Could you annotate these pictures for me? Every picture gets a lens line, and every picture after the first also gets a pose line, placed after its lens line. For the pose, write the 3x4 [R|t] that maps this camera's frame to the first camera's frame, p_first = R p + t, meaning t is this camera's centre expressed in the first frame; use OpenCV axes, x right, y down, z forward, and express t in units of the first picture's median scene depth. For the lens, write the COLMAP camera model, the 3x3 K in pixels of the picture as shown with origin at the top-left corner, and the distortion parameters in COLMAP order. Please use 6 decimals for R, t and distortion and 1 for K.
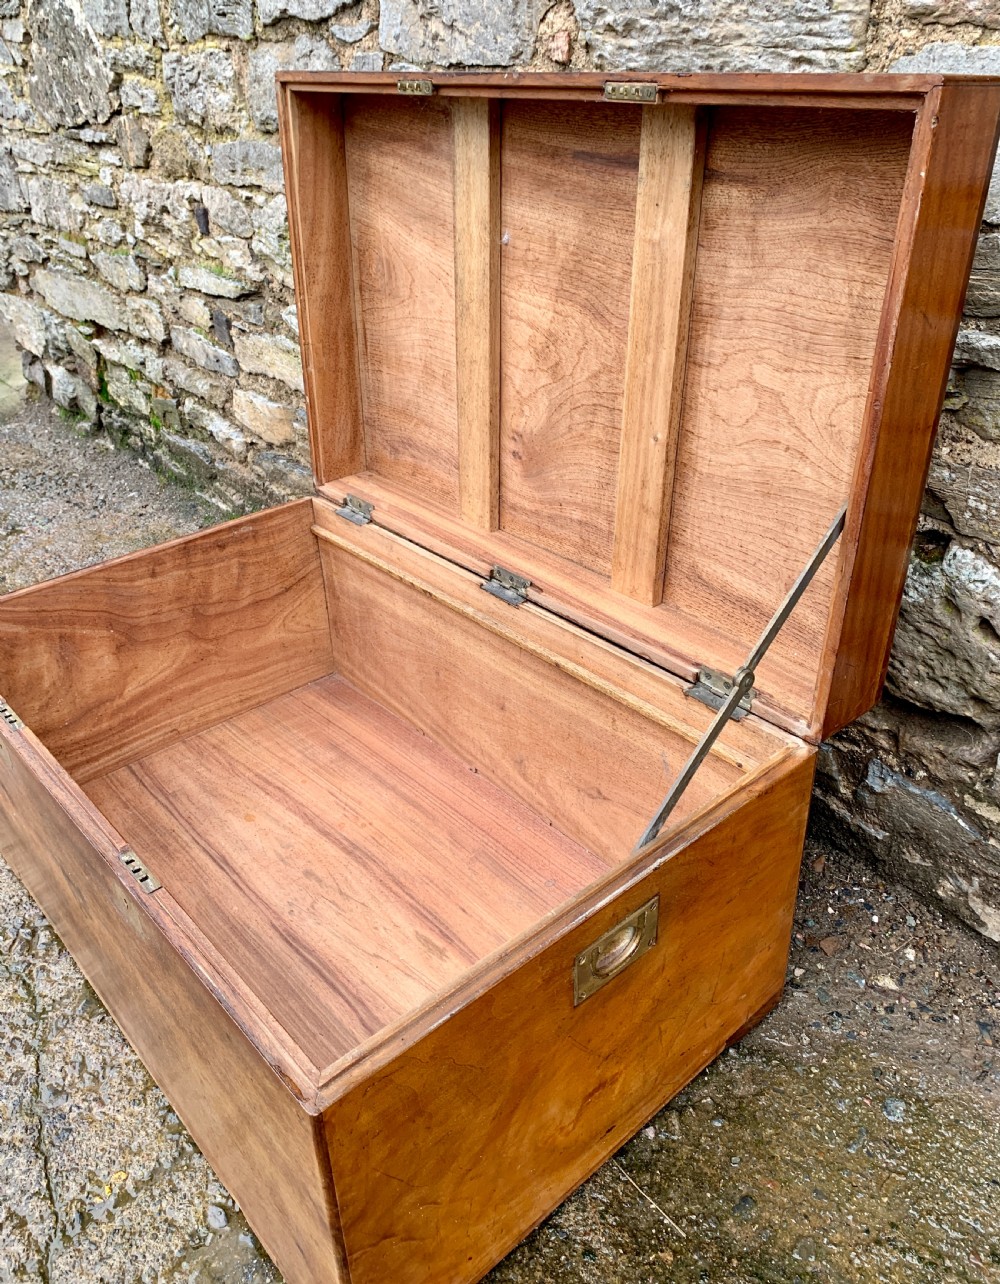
lens RADIAL K [[1025.7, 0, 509.4], [0, 1025.7, 611.5], [0, 0, 1]] dist [0.015897, -0.007587]
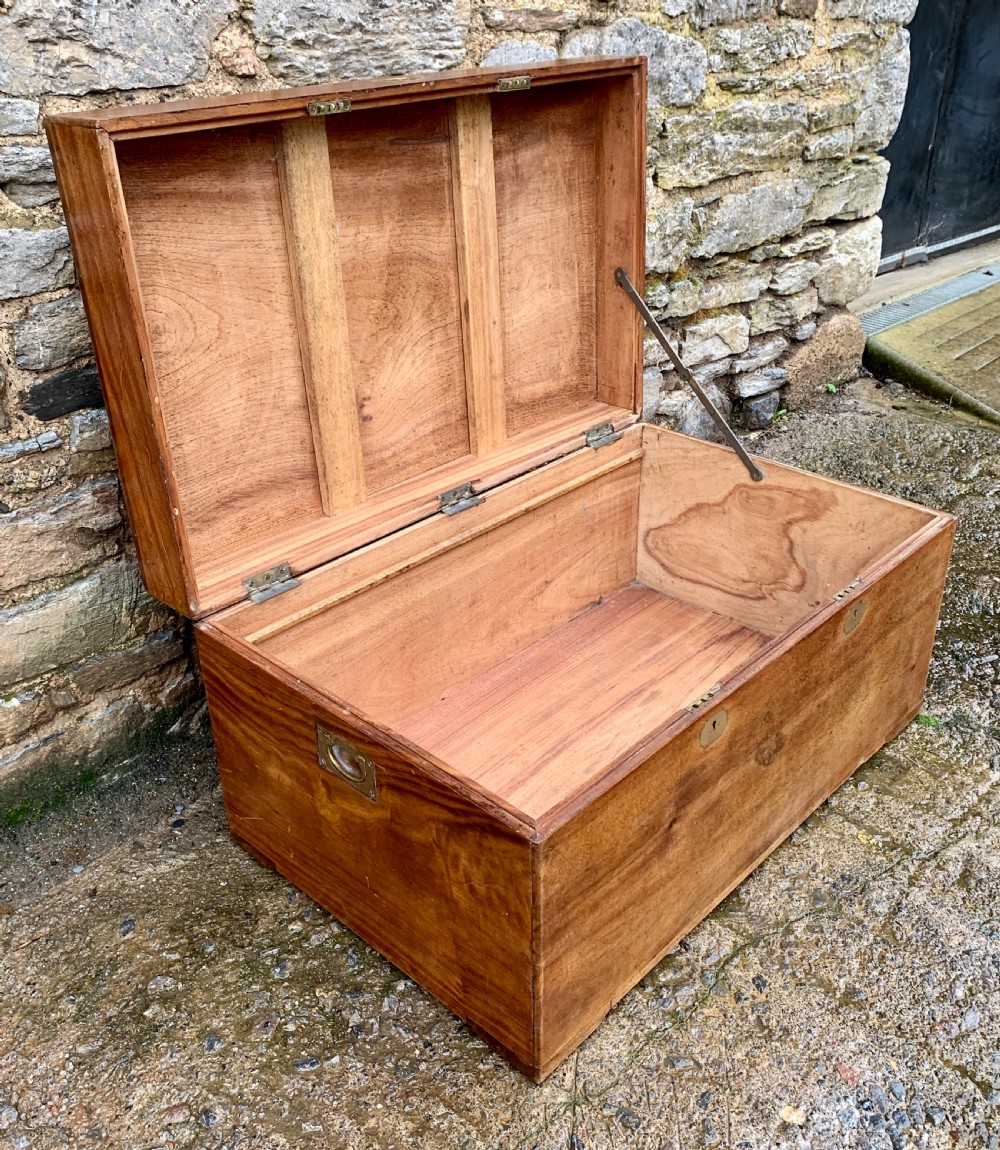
lens RADIAL K [[1125.0, 0, 542.2], [0, 1125.0, 572.3], [0, 0, 1]] dist [0.014346, 0.000000]
pose [[-0.104948, -0.469750, 0.876539, -1.284265], [0.486907, 0.744263, 0.457159, -0.548263], [-0.867126, 0.474771, 0.150616, 0.820269]]
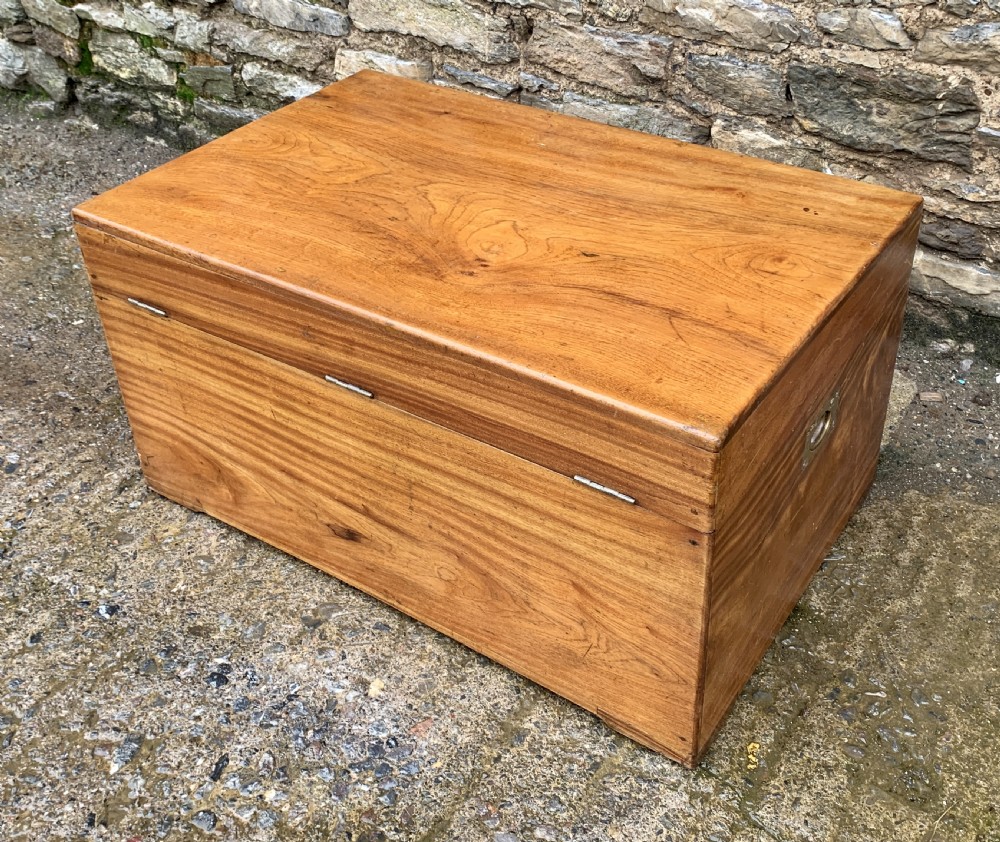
lens RADIAL K [[1148.5, 0, 525.8], [0, 1148.5, 353.9], [0, 0, 1]] dist [0.026934, 0.000000]
pose [[0.956929, -0.154328, 0.245904, -0.739207], [0.132876, 0.985905, 0.101665, -0.048630], [-0.258128, -0.064611, 0.963948, -0.137632]]
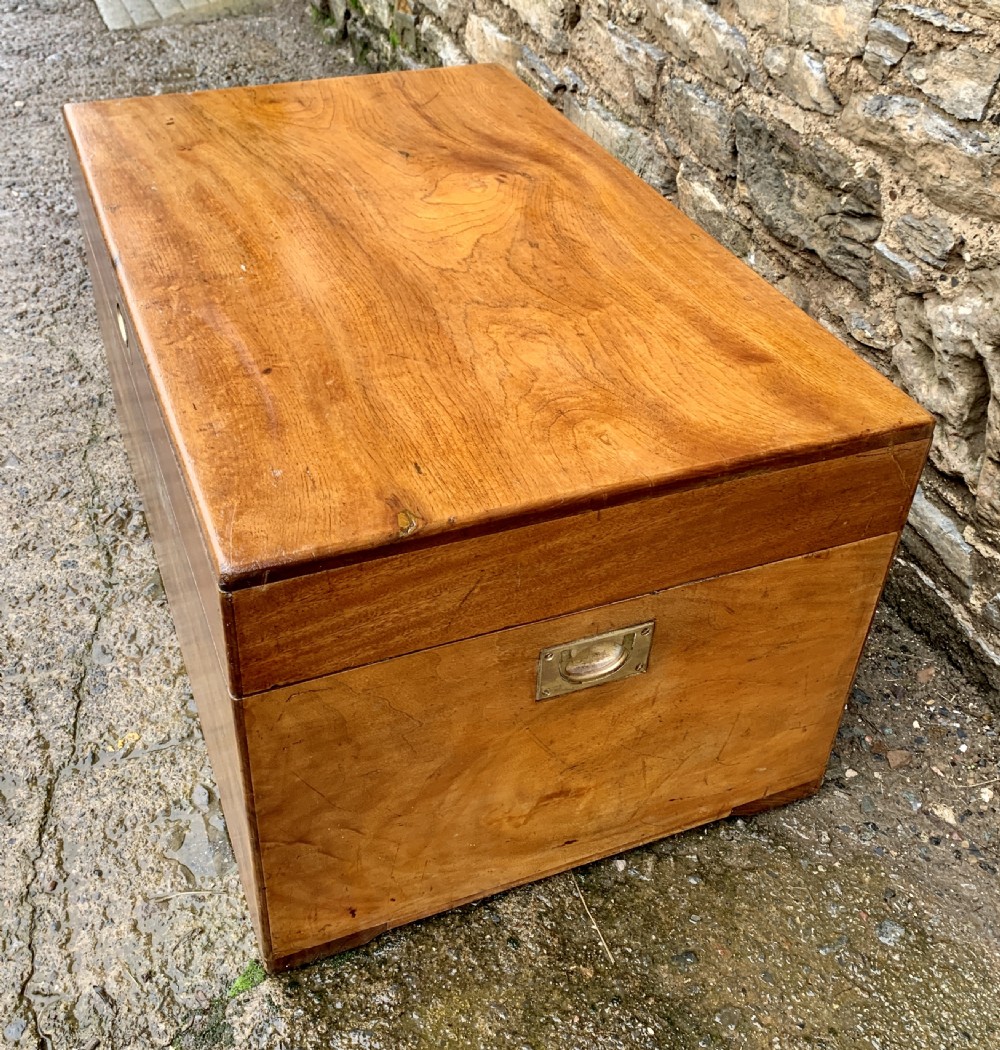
lens RADIAL K [[1183.9, 0, 470.6], [0, 1183.9, 488.1], [0, 0, 1]] dist [0.008787, 0.000000]
pose [[0.936434, 0.254423, -0.241579, 0.158440], [-0.216709, 0.960961, 0.172022, 0.005396], [0.275915, -0.108735, 0.955012, -0.052732]]
